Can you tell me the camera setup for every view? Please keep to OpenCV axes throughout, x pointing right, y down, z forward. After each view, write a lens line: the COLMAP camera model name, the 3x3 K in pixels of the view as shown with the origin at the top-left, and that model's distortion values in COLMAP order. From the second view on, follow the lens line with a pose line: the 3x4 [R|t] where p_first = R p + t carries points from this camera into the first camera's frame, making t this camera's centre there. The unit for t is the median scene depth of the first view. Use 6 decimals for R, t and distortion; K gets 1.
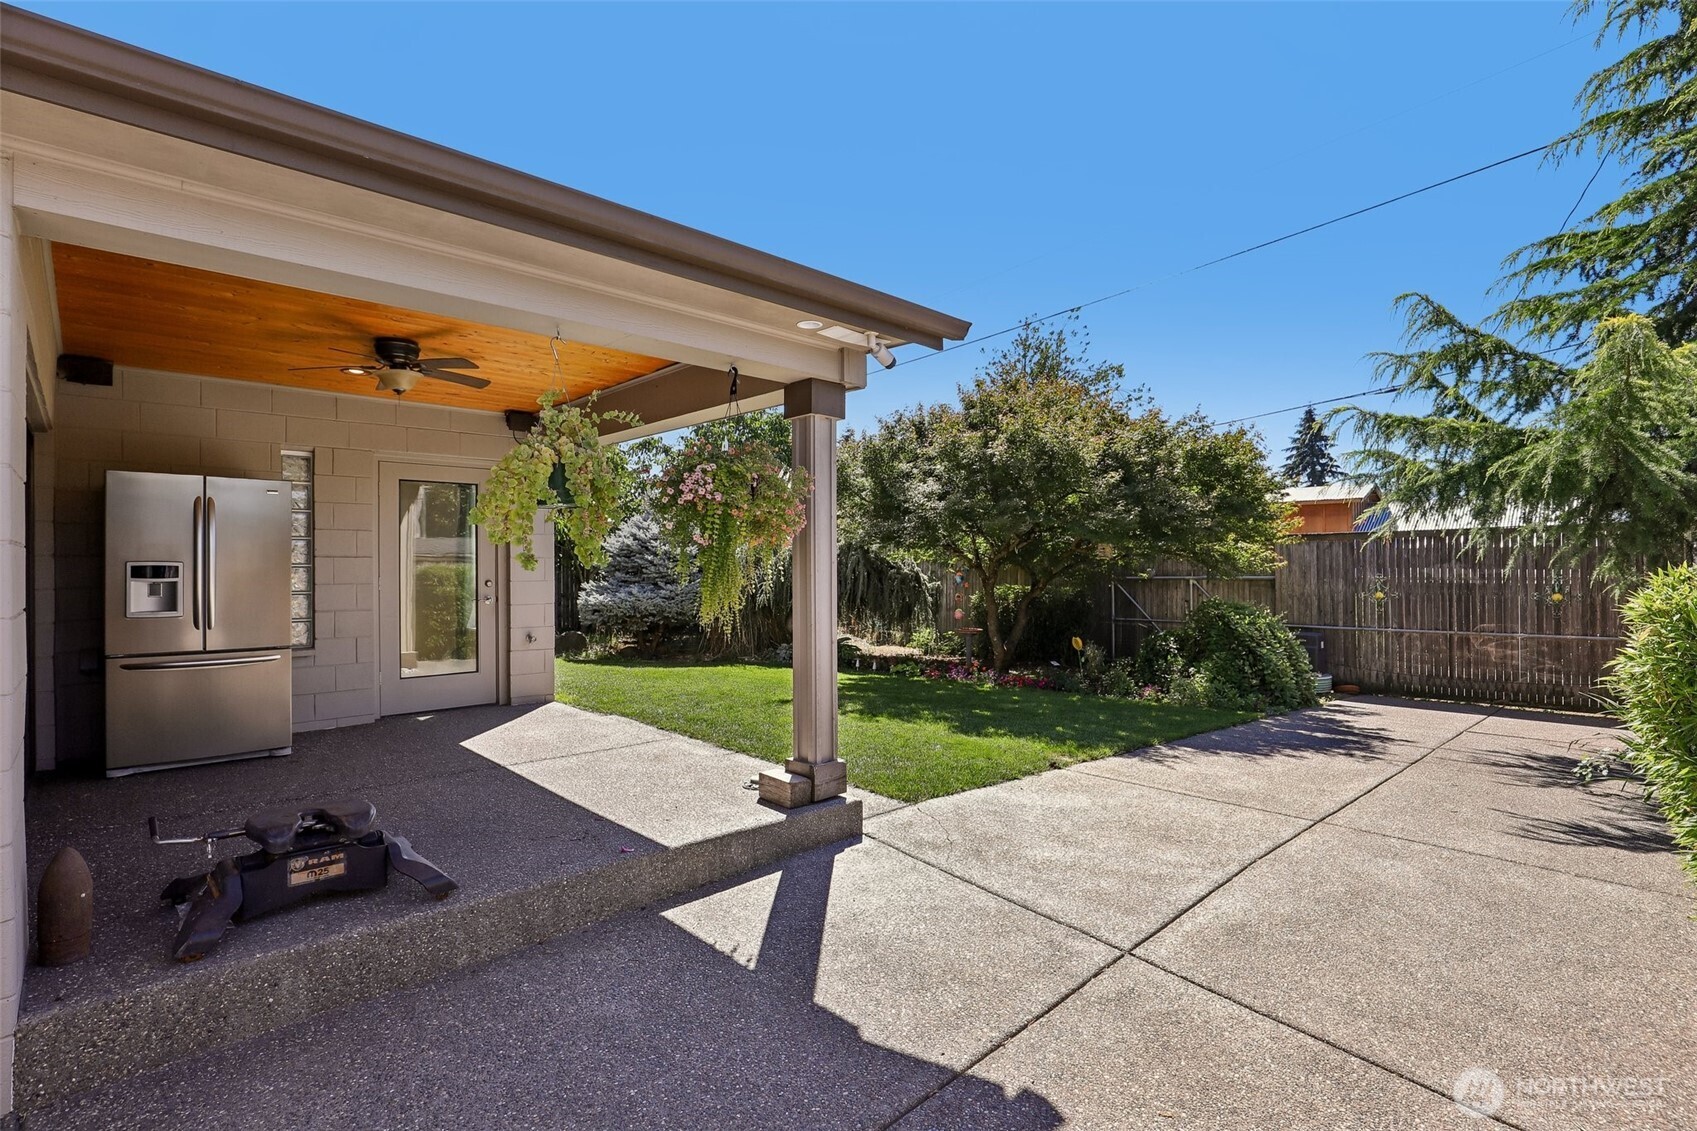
lens RADIAL K [[800.3, 0, 847.8], [0, 800.3, 560.8], [0, 0, 1]] dist [-0.033114, 0.000708]
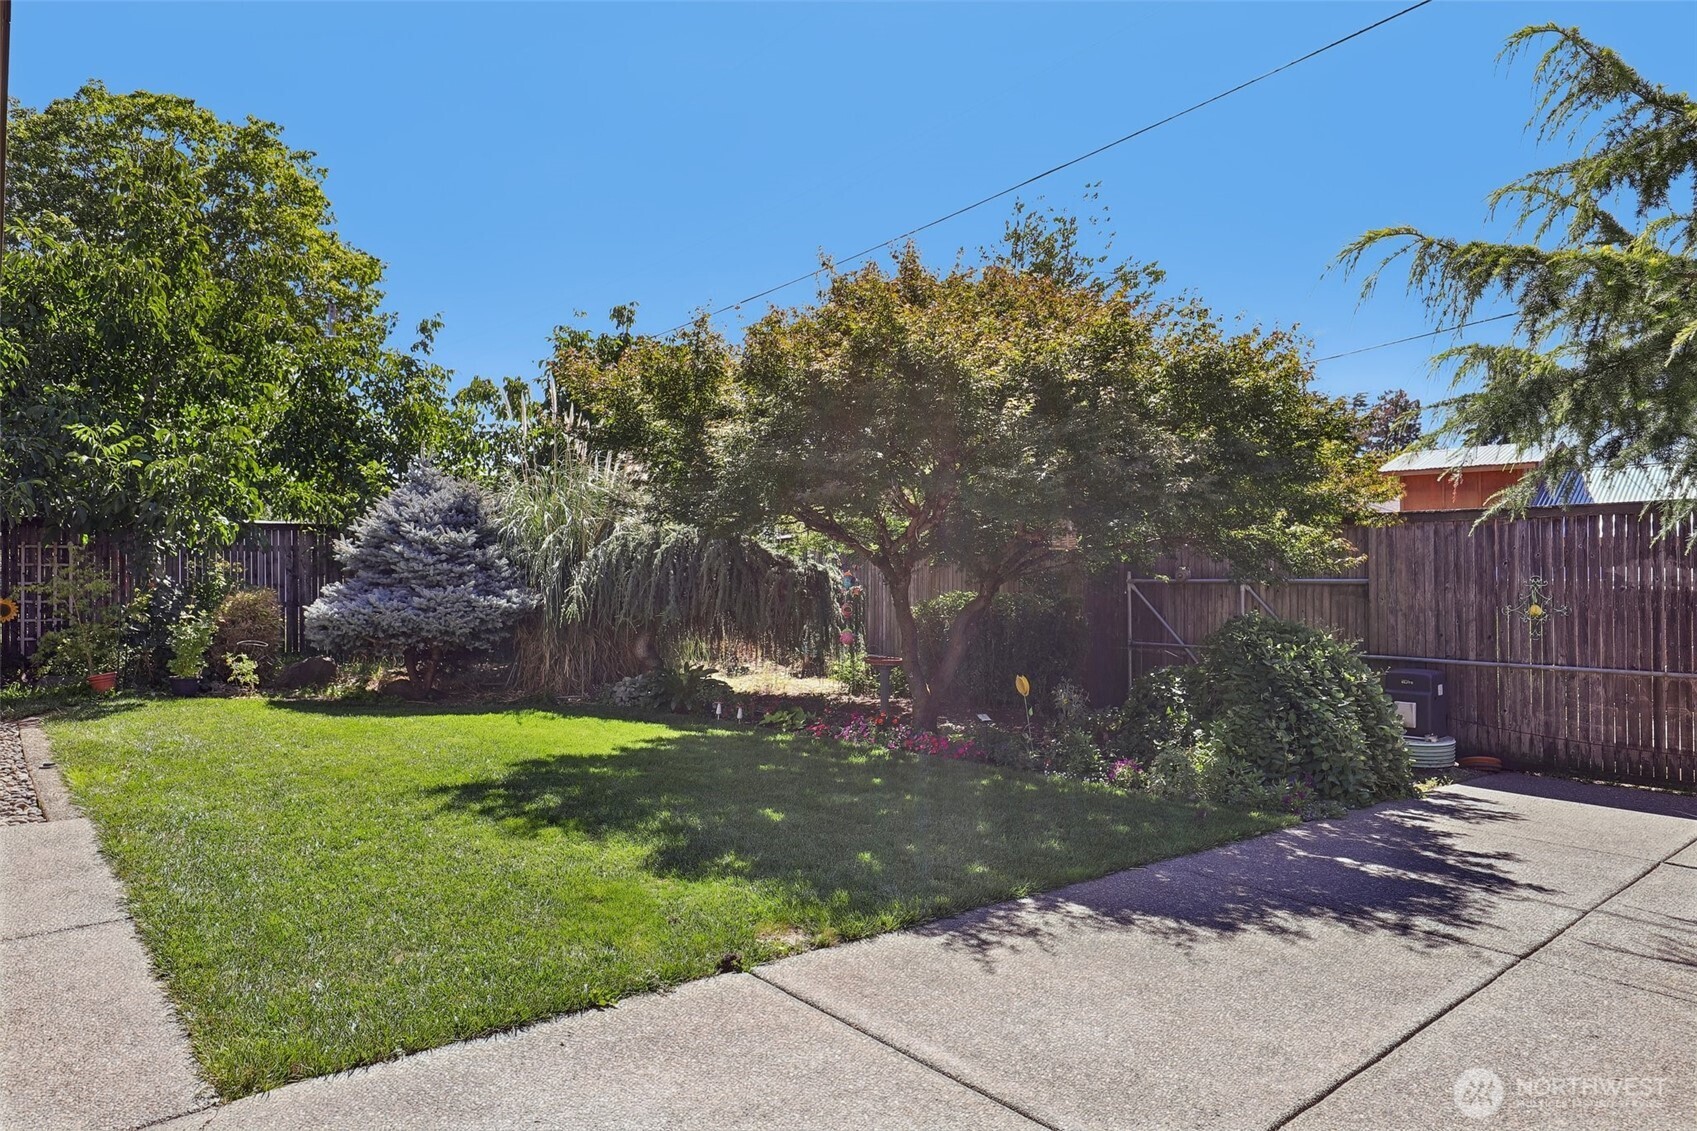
lens RADIAL K [[1007.5, 0, 848.5], [0, 1007.5, 565.5], [0, 0, 1]] dist [-0.009089, -0.000046]
pose [[0.998628, 0.001962, -0.052331, 0.192668], [-0.001558, 0.999969, 0.007769, 0.003618], [0.052344, -0.007677, 0.998600, 0.205667]]
